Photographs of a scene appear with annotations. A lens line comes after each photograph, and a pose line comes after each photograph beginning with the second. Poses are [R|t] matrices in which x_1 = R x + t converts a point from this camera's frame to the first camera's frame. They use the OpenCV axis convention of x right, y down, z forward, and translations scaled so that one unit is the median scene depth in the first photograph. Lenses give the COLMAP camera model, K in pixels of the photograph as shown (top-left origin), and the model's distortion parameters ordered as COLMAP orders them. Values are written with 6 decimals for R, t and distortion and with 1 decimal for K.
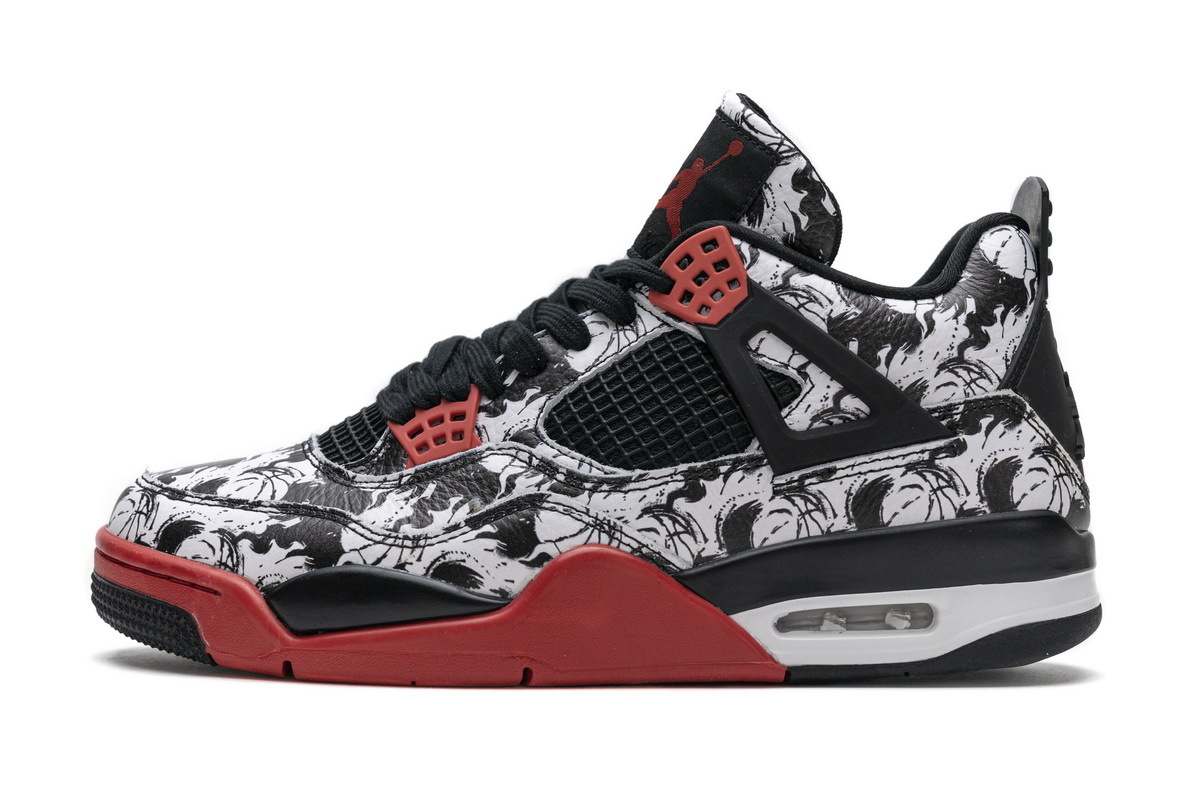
lens RADIAL K [[2666.2, 0, 595.9], [0, 2666.2, 396.9], [0, 0, 1]] dist [-0.003286, 0.000000]
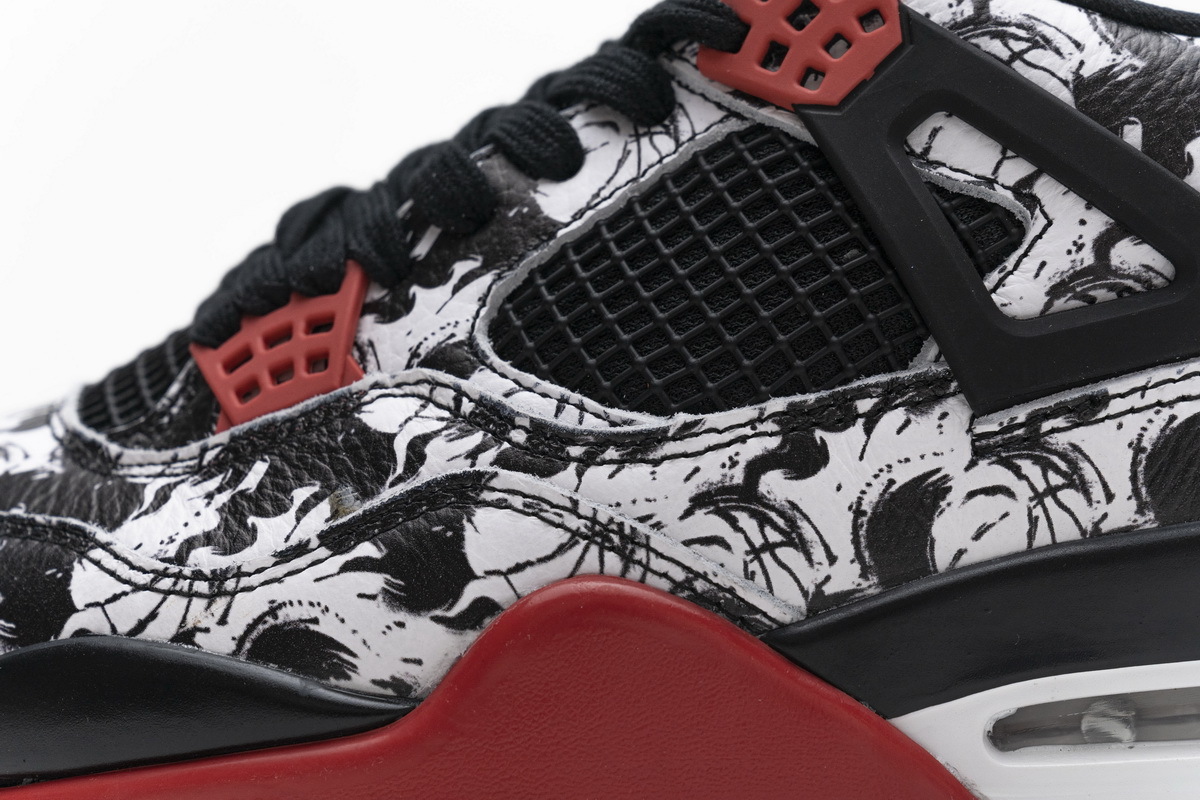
lens RADIAL K [[2419.0, 0, 606.4], [0, 2419.0, 397.7], [0, 0, 1]] dist [0.012318, 0.000000]
pose [[0.996677, -0.039079, -0.071468, 0.032965], [0.037833, 0.999109, -0.018706, 0.031734], [0.072136, 0.015940, 0.997267, 0.570152]]
